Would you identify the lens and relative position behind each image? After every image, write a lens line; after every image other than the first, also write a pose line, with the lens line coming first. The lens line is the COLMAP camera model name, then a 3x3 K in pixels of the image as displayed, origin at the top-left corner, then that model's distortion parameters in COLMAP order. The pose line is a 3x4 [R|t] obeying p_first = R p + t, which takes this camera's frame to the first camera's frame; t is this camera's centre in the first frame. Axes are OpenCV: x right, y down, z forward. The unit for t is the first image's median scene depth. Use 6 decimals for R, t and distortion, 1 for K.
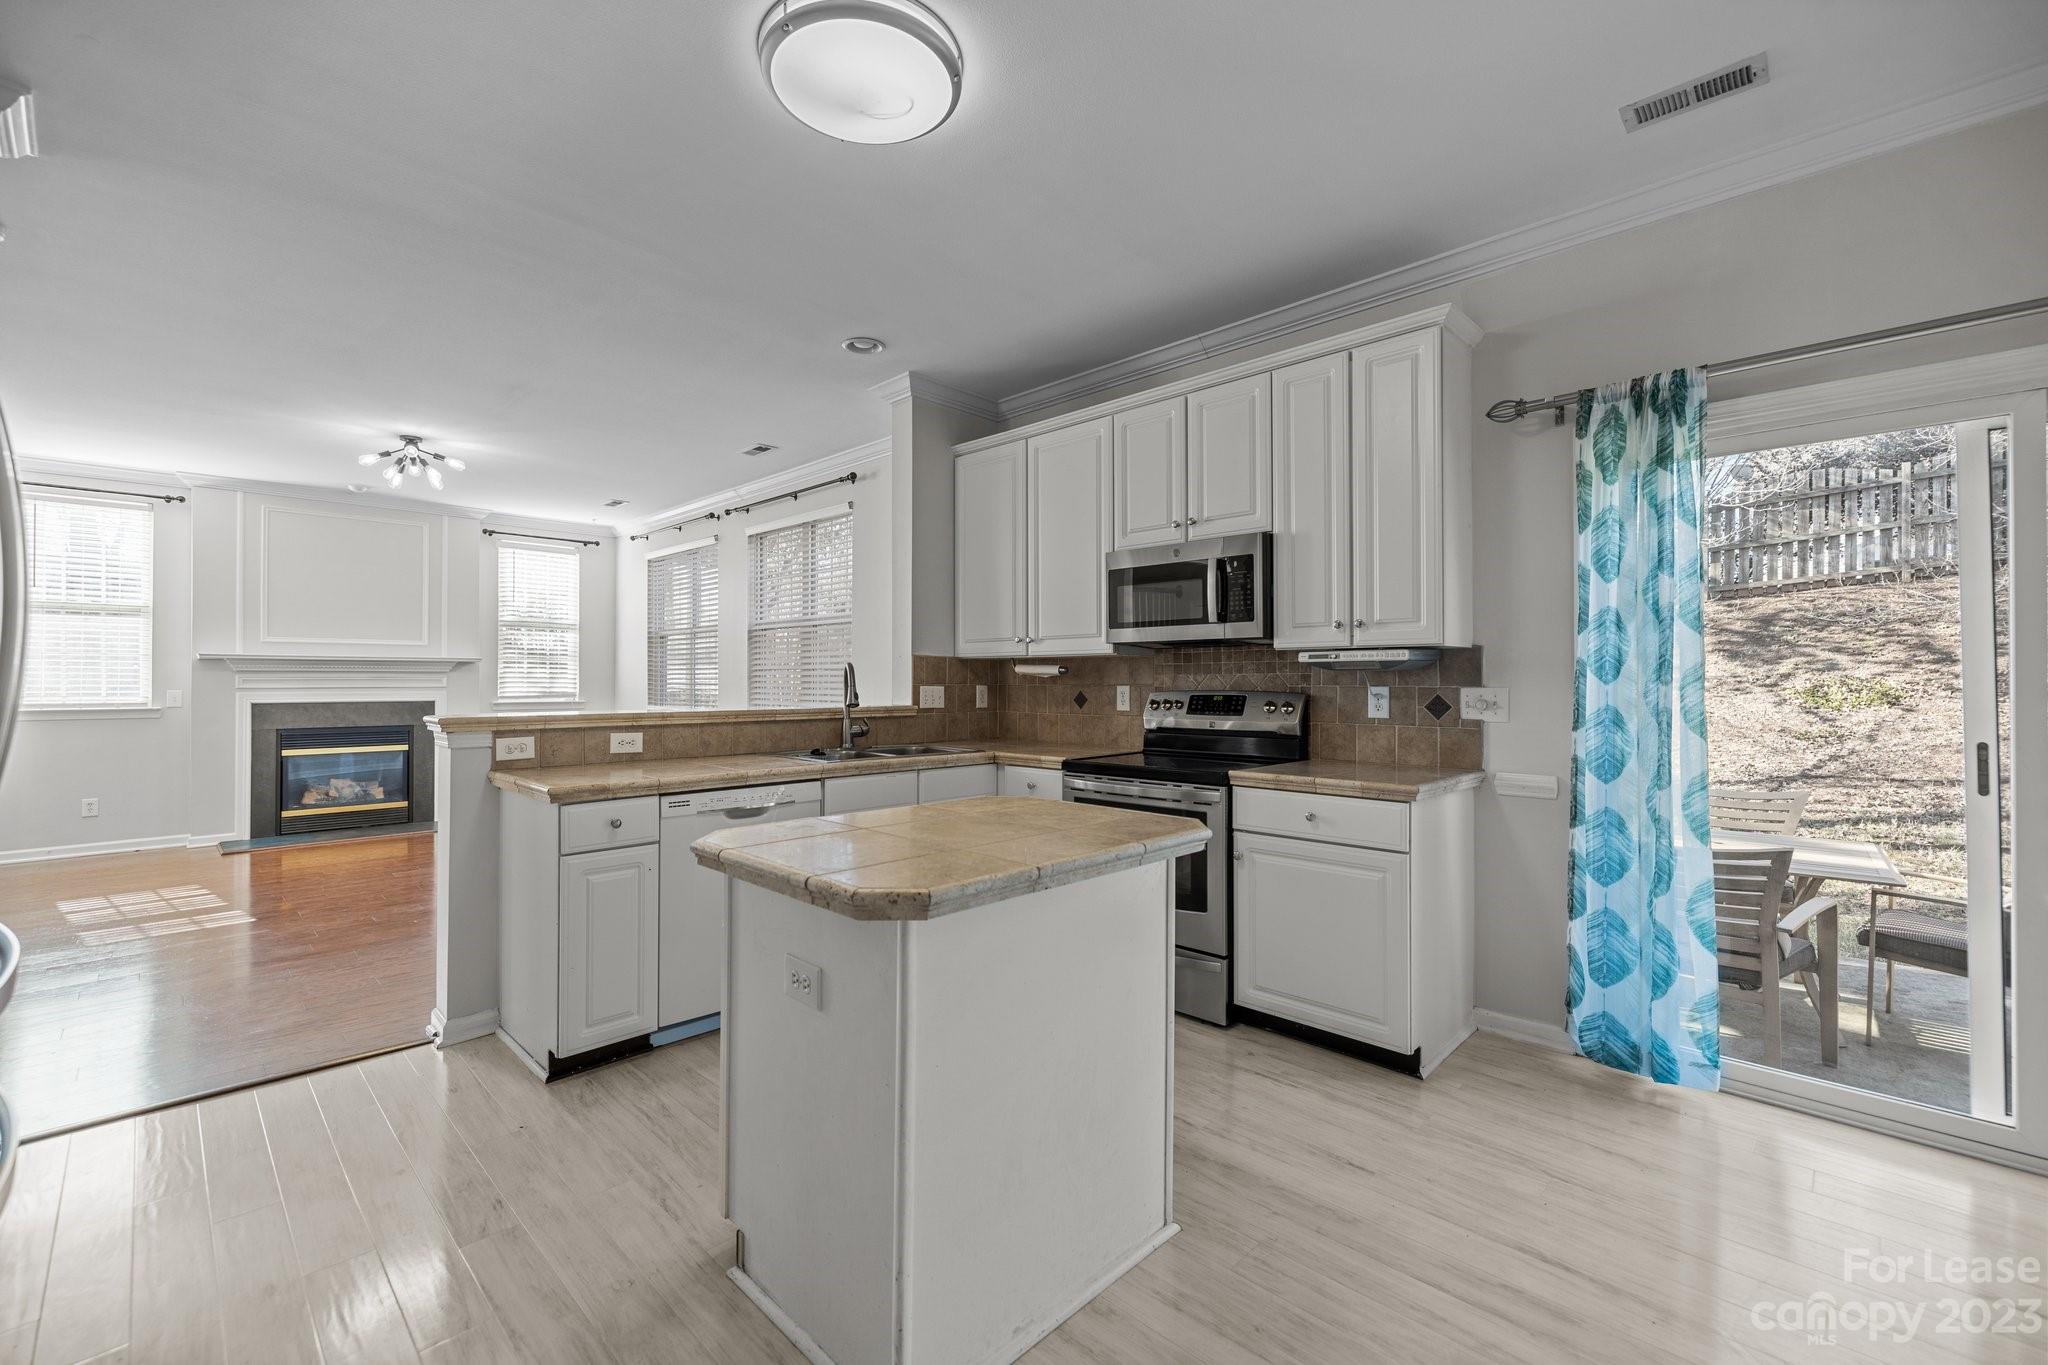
lens RADIAL K [[863.1, 0, 1020.9], [0, 863.1, 672.4], [0, 0, 1]] dist [-0.000739, -0.000674]
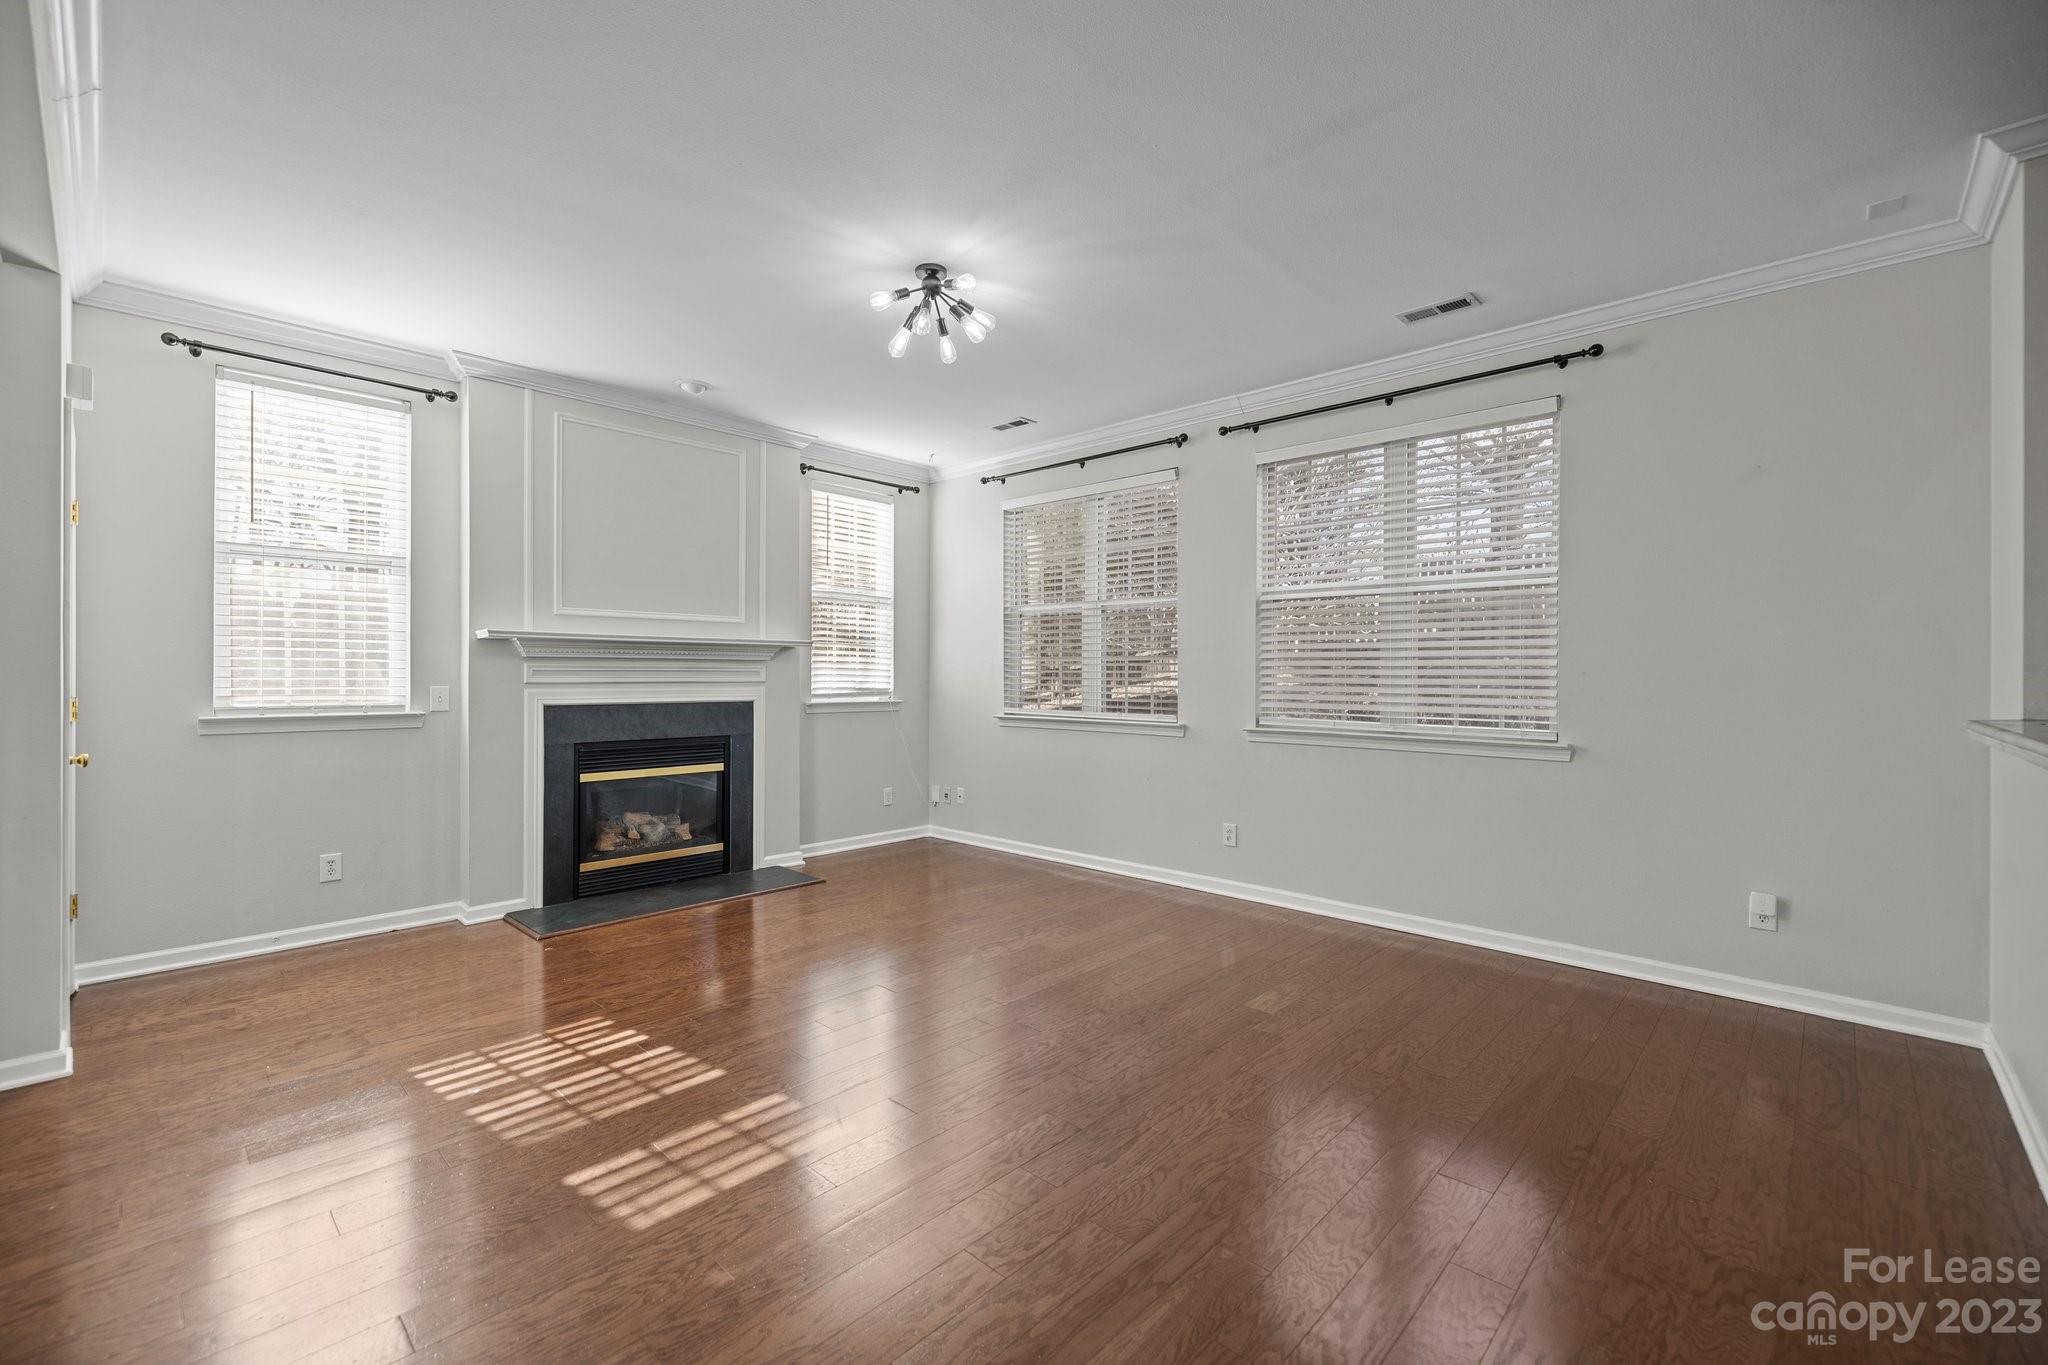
lens RADIAL K [[863.1, 0, 1020.9], [0, 863.1, 672.4], [0, 0, 1]] dist [-0.000739, -0.000674]
pose [[0.999808, 0.002112, 0.019494, -0.960379], [-0.002234, 0.999978, 0.006213, 0.009317], [-0.019481, -0.006255, 0.999791, 0.576498]]
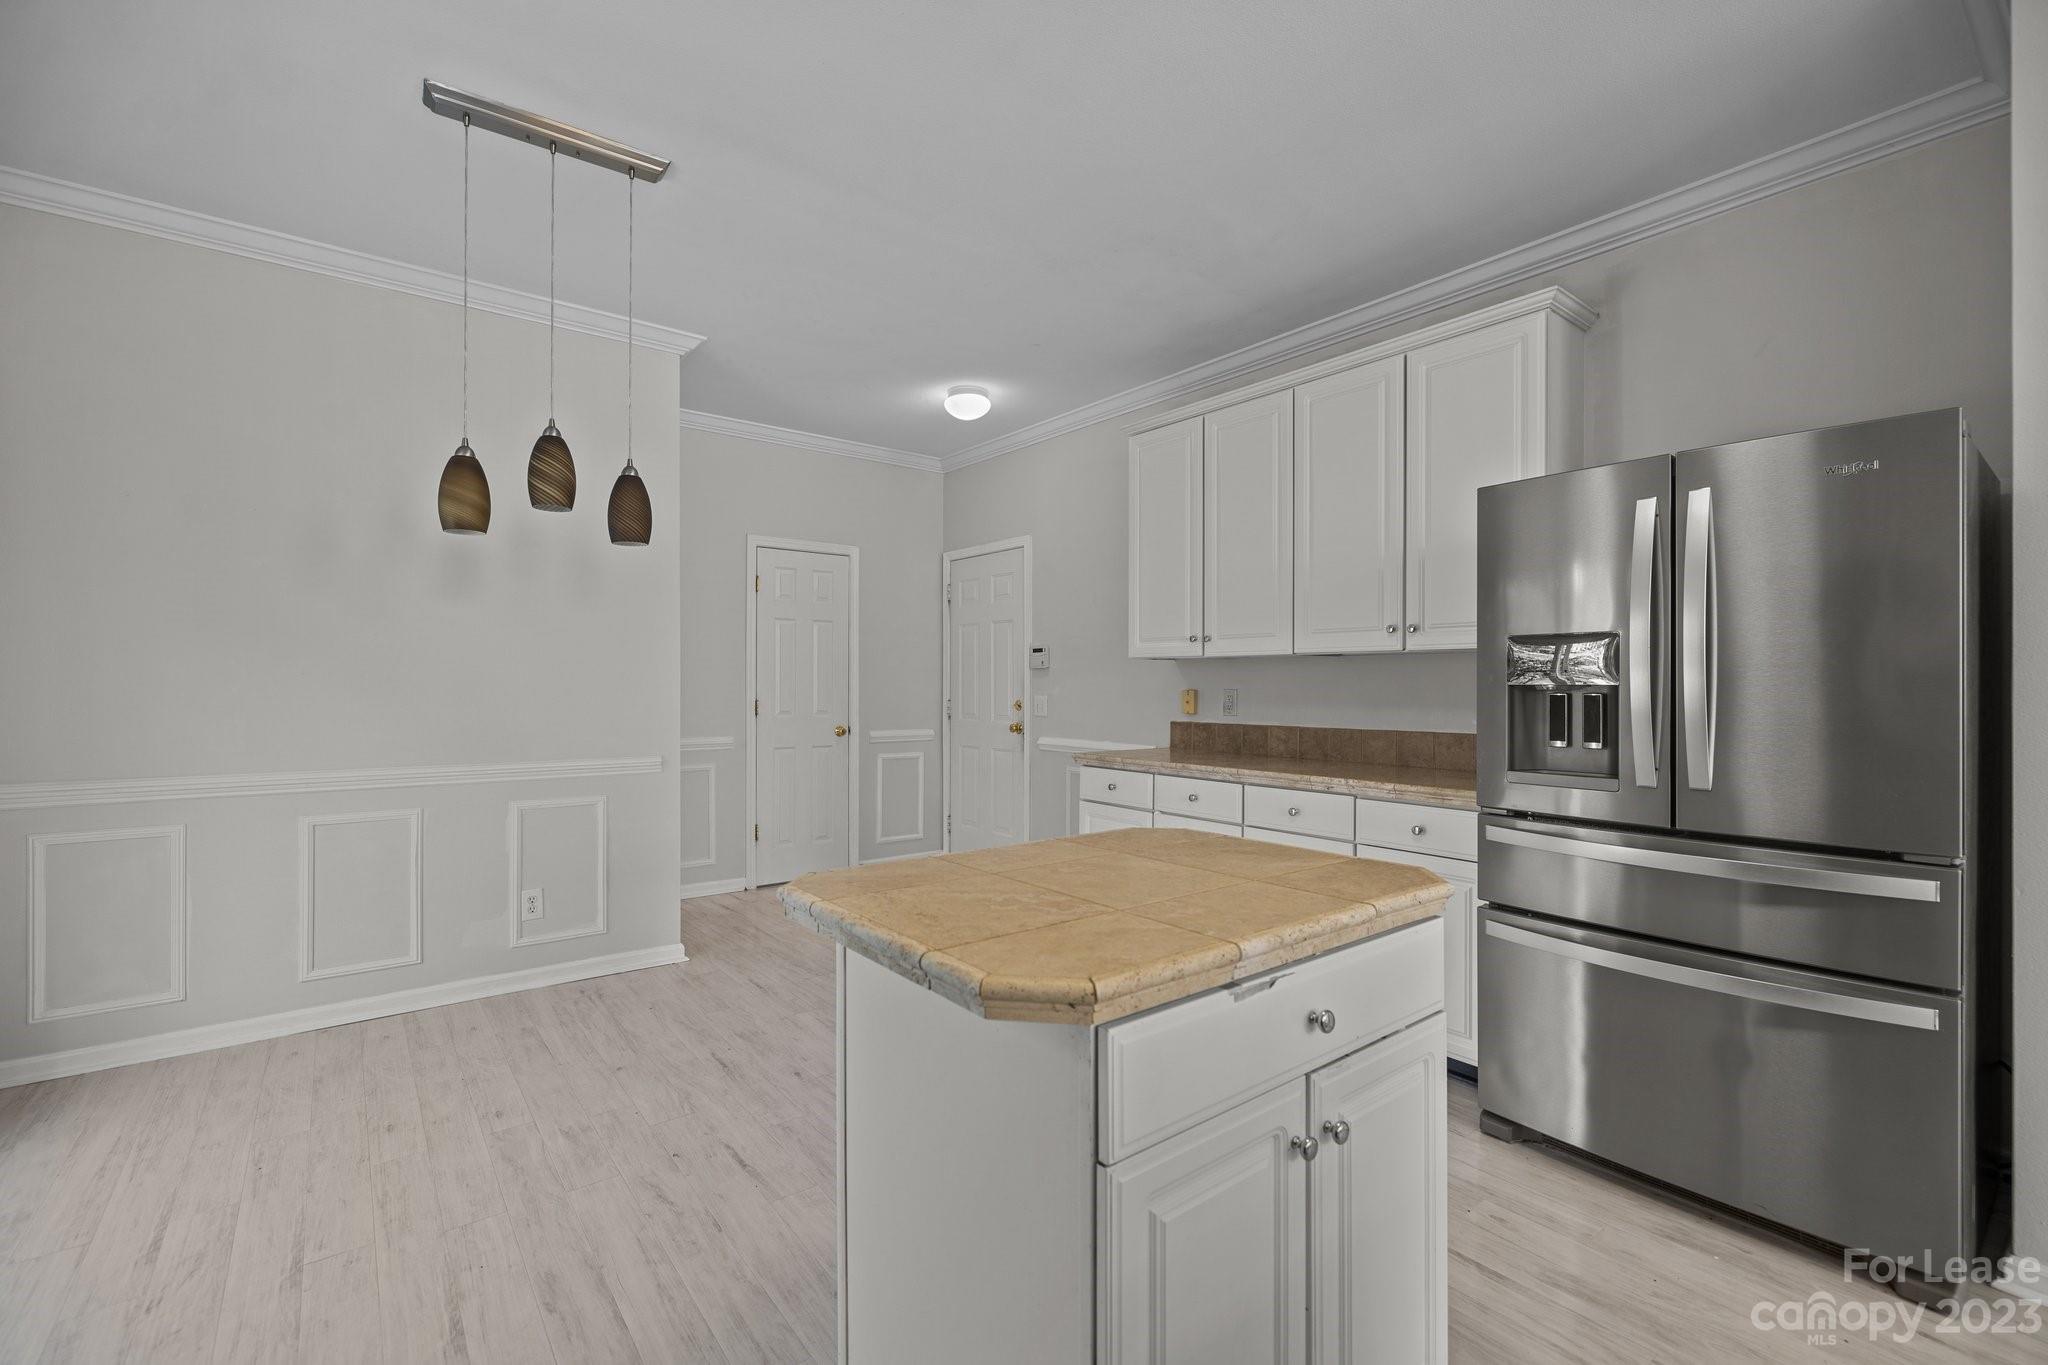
lens RADIAL K [[871.1, 0, 1018.9], [0, 871.1, 684.6], [0, 0, 1]] dist [-0.000459, -0.000107]
pose [[-0.991751, -0.003144, 0.128142, -0.038049], [-0.004497, 0.999937, -0.010274, 0.009418], [-0.128102, -0.010765, -0.991703, 0.910442]]
